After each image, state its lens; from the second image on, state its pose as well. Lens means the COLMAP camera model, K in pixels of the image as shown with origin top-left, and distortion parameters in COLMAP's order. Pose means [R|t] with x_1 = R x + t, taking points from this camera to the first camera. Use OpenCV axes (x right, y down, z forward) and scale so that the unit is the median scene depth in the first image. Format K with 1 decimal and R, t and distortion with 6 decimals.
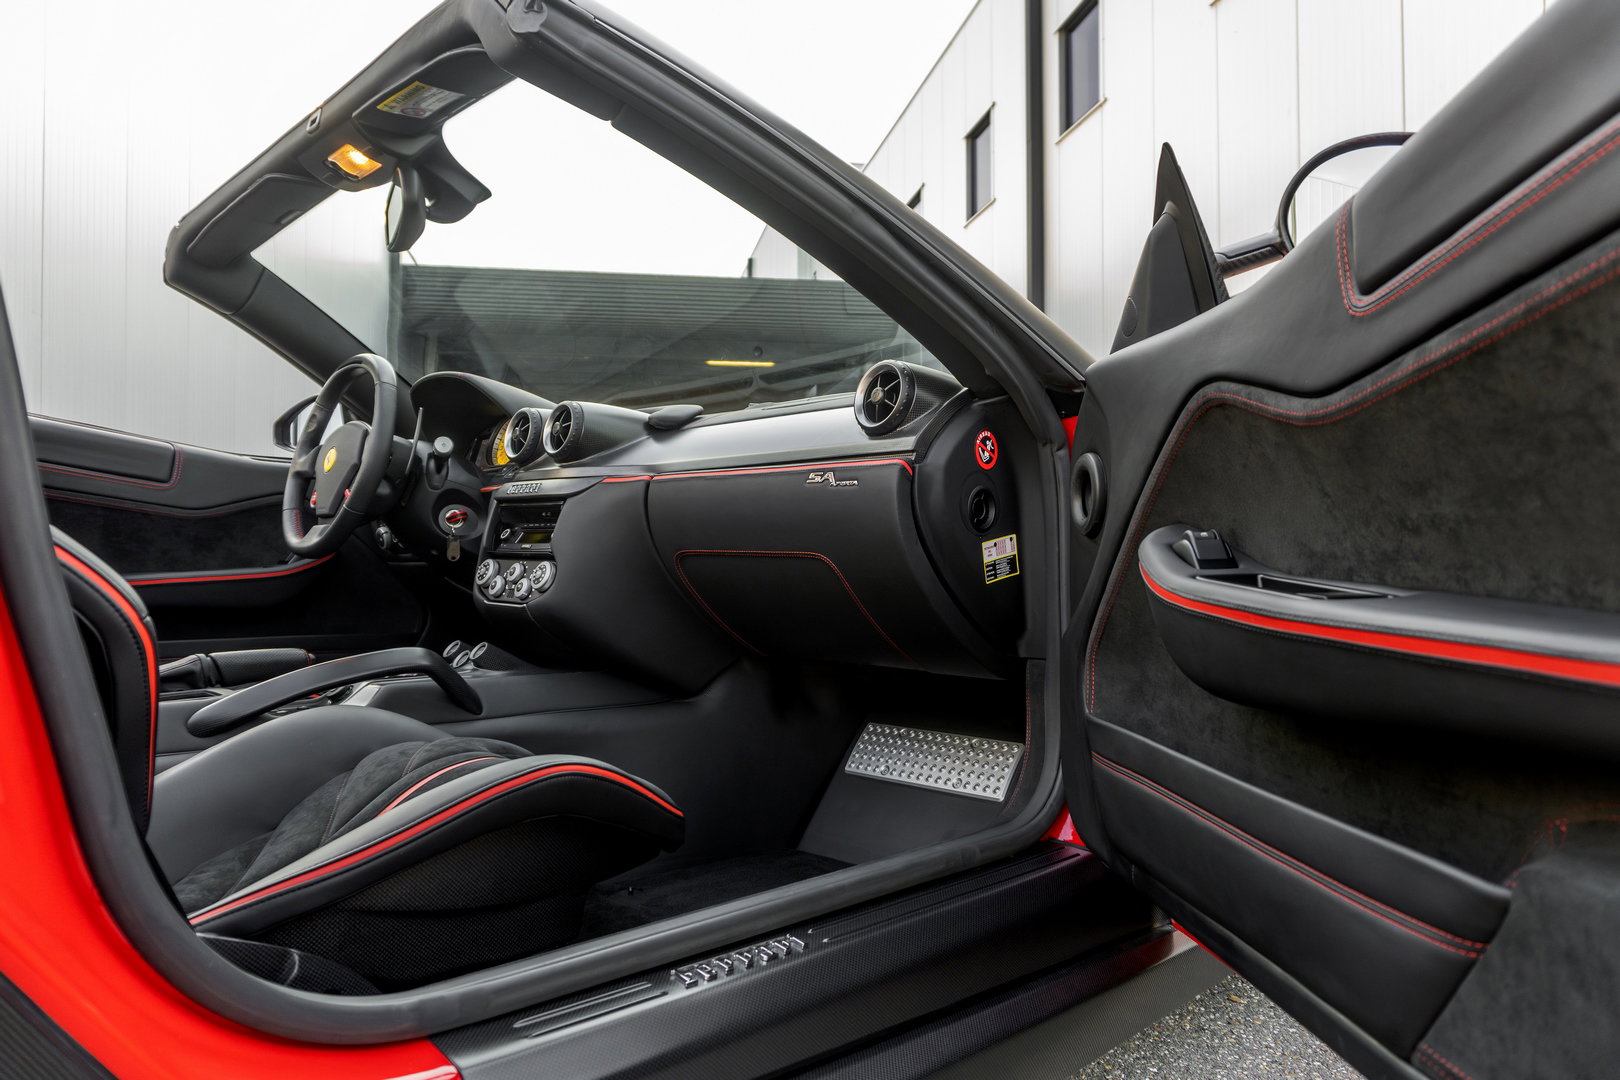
lens RADIAL K [[1144.1, 0, 809.3], [0, 1144.1, 539.8], [0, 0, 1]] dist [0.004221, -0.009990]
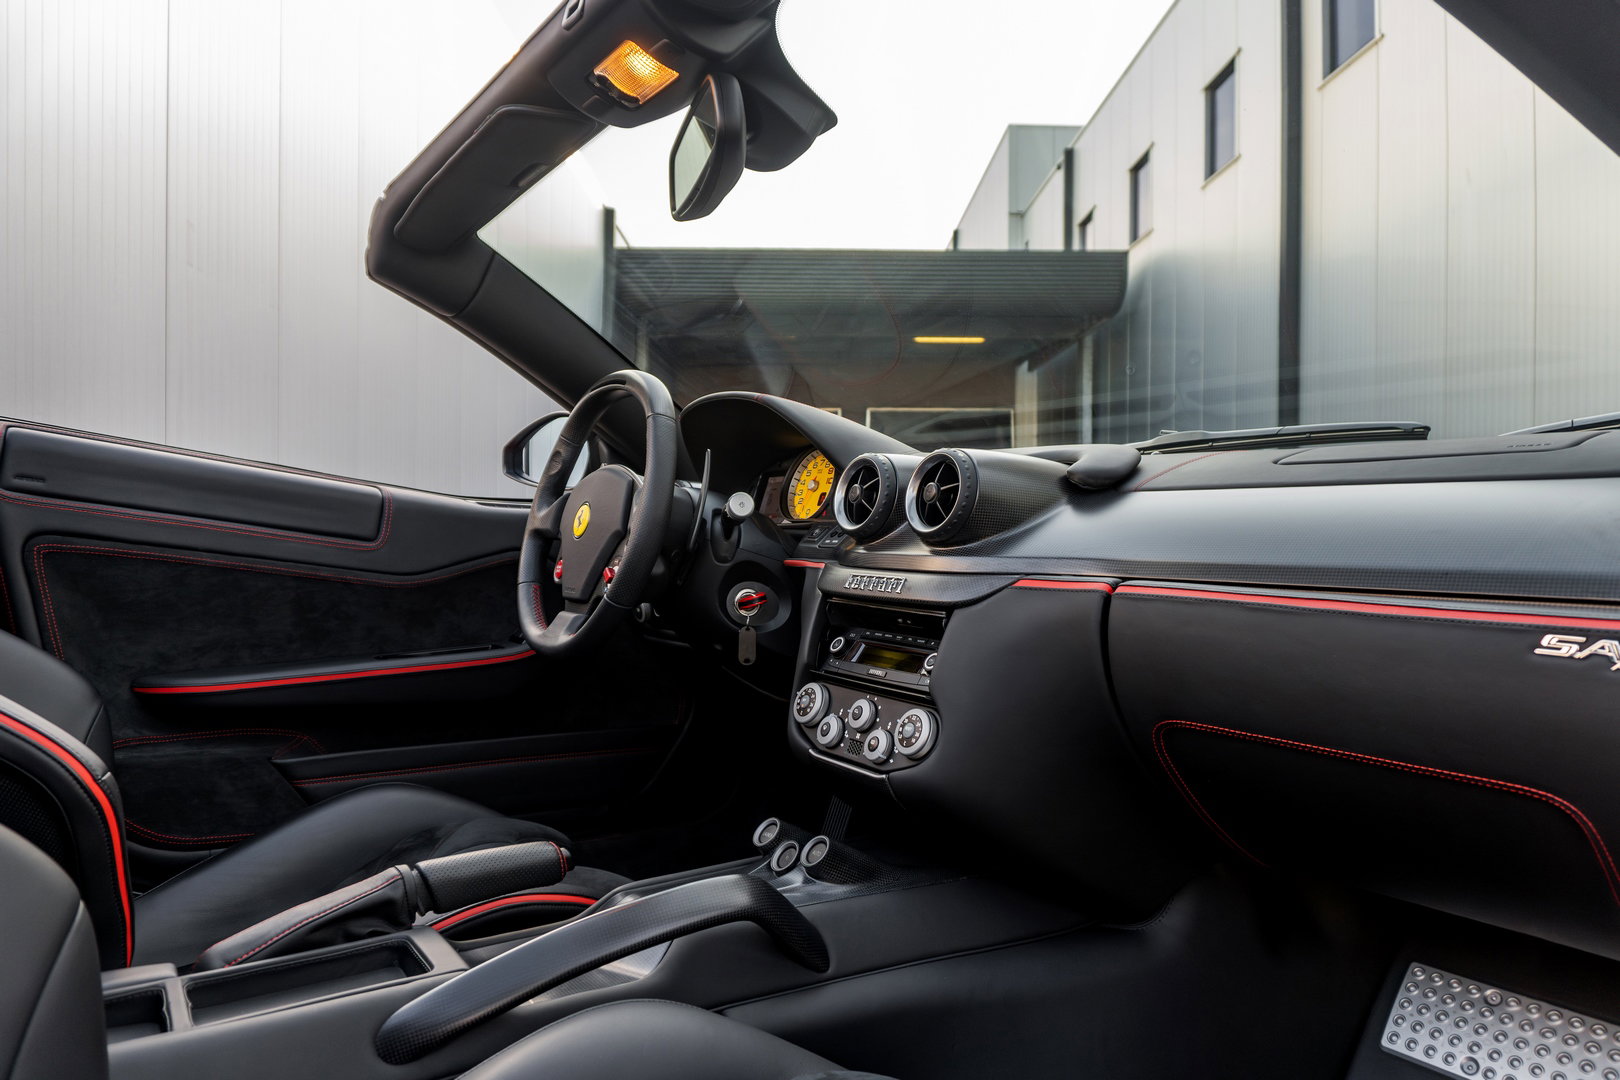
lens RADIAL K [[1144.1, 0, 809.5], [0, 1144.1, 544.5], [0, 0, 1]] dist [0.004221, -0.009990]
pose [[0.985467, 0.013322, -0.169342, -0.164320], [-0.009023, 0.999618, 0.026129, -0.077624], [0.169625, -0.024222, 0.985211, 0.334821]]
